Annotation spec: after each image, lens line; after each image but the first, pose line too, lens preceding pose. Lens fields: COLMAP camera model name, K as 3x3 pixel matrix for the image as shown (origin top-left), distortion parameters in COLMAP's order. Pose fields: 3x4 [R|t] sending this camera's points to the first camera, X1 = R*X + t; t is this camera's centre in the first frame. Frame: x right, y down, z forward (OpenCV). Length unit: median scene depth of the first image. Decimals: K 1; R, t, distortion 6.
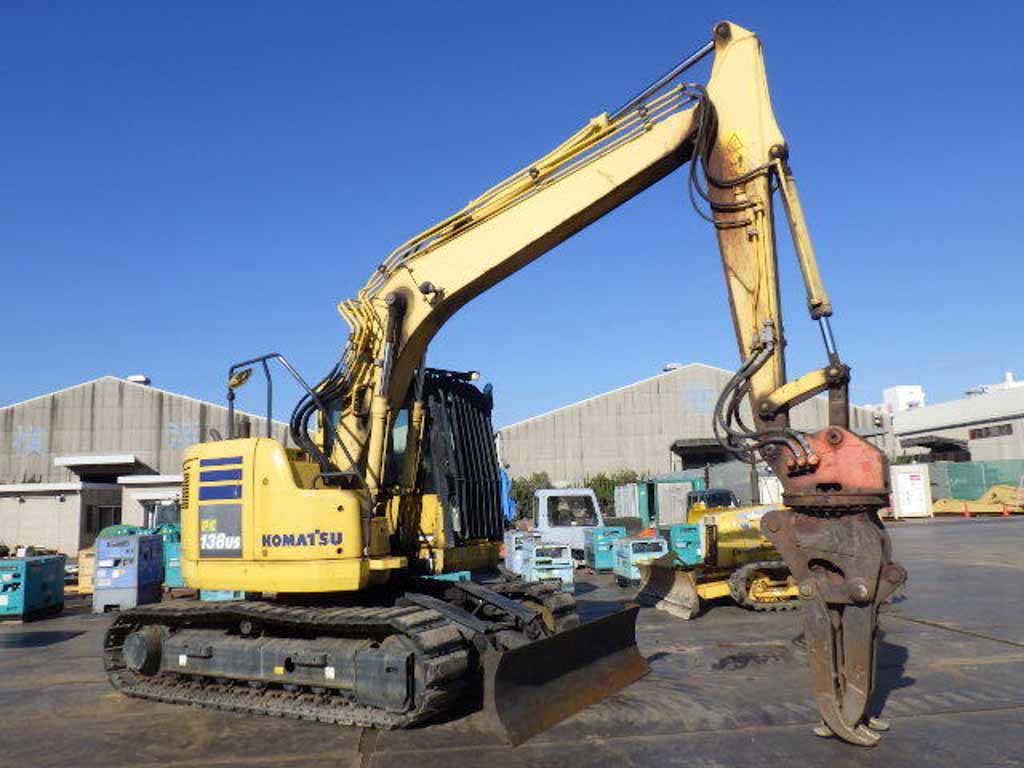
lens RADIAL K [[825.8, 0, 512.0], [0, 825.8, 384.0], [0, 0, 1]] dist [-0.010611, -0.000432]
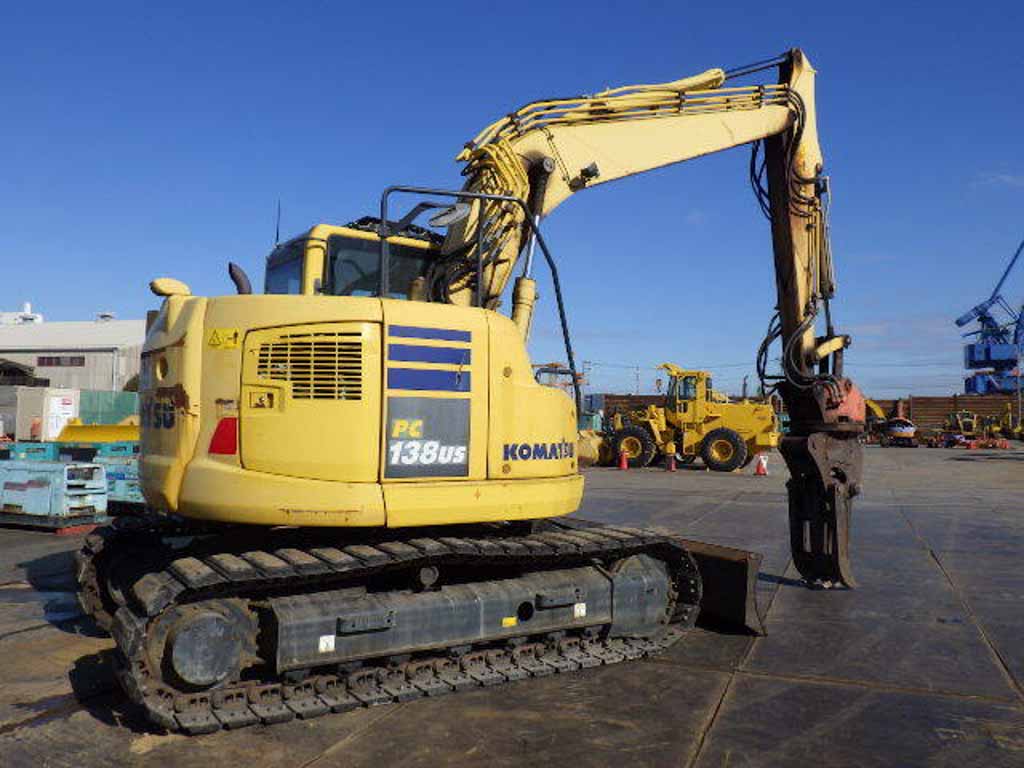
lens RADIAL K [[798.8, 0, 512.0], [0, 798.8, 384.0], [0, 0, 1]] dist [-0.013696, -0.006823]
pose [[0.502379, 0.083459, 0.860610, -0.896706], [-0.158547, 0.987346, -0.003198, 0.129744], [-0.849987, -0.134841, 0.509254, 0.632474]]
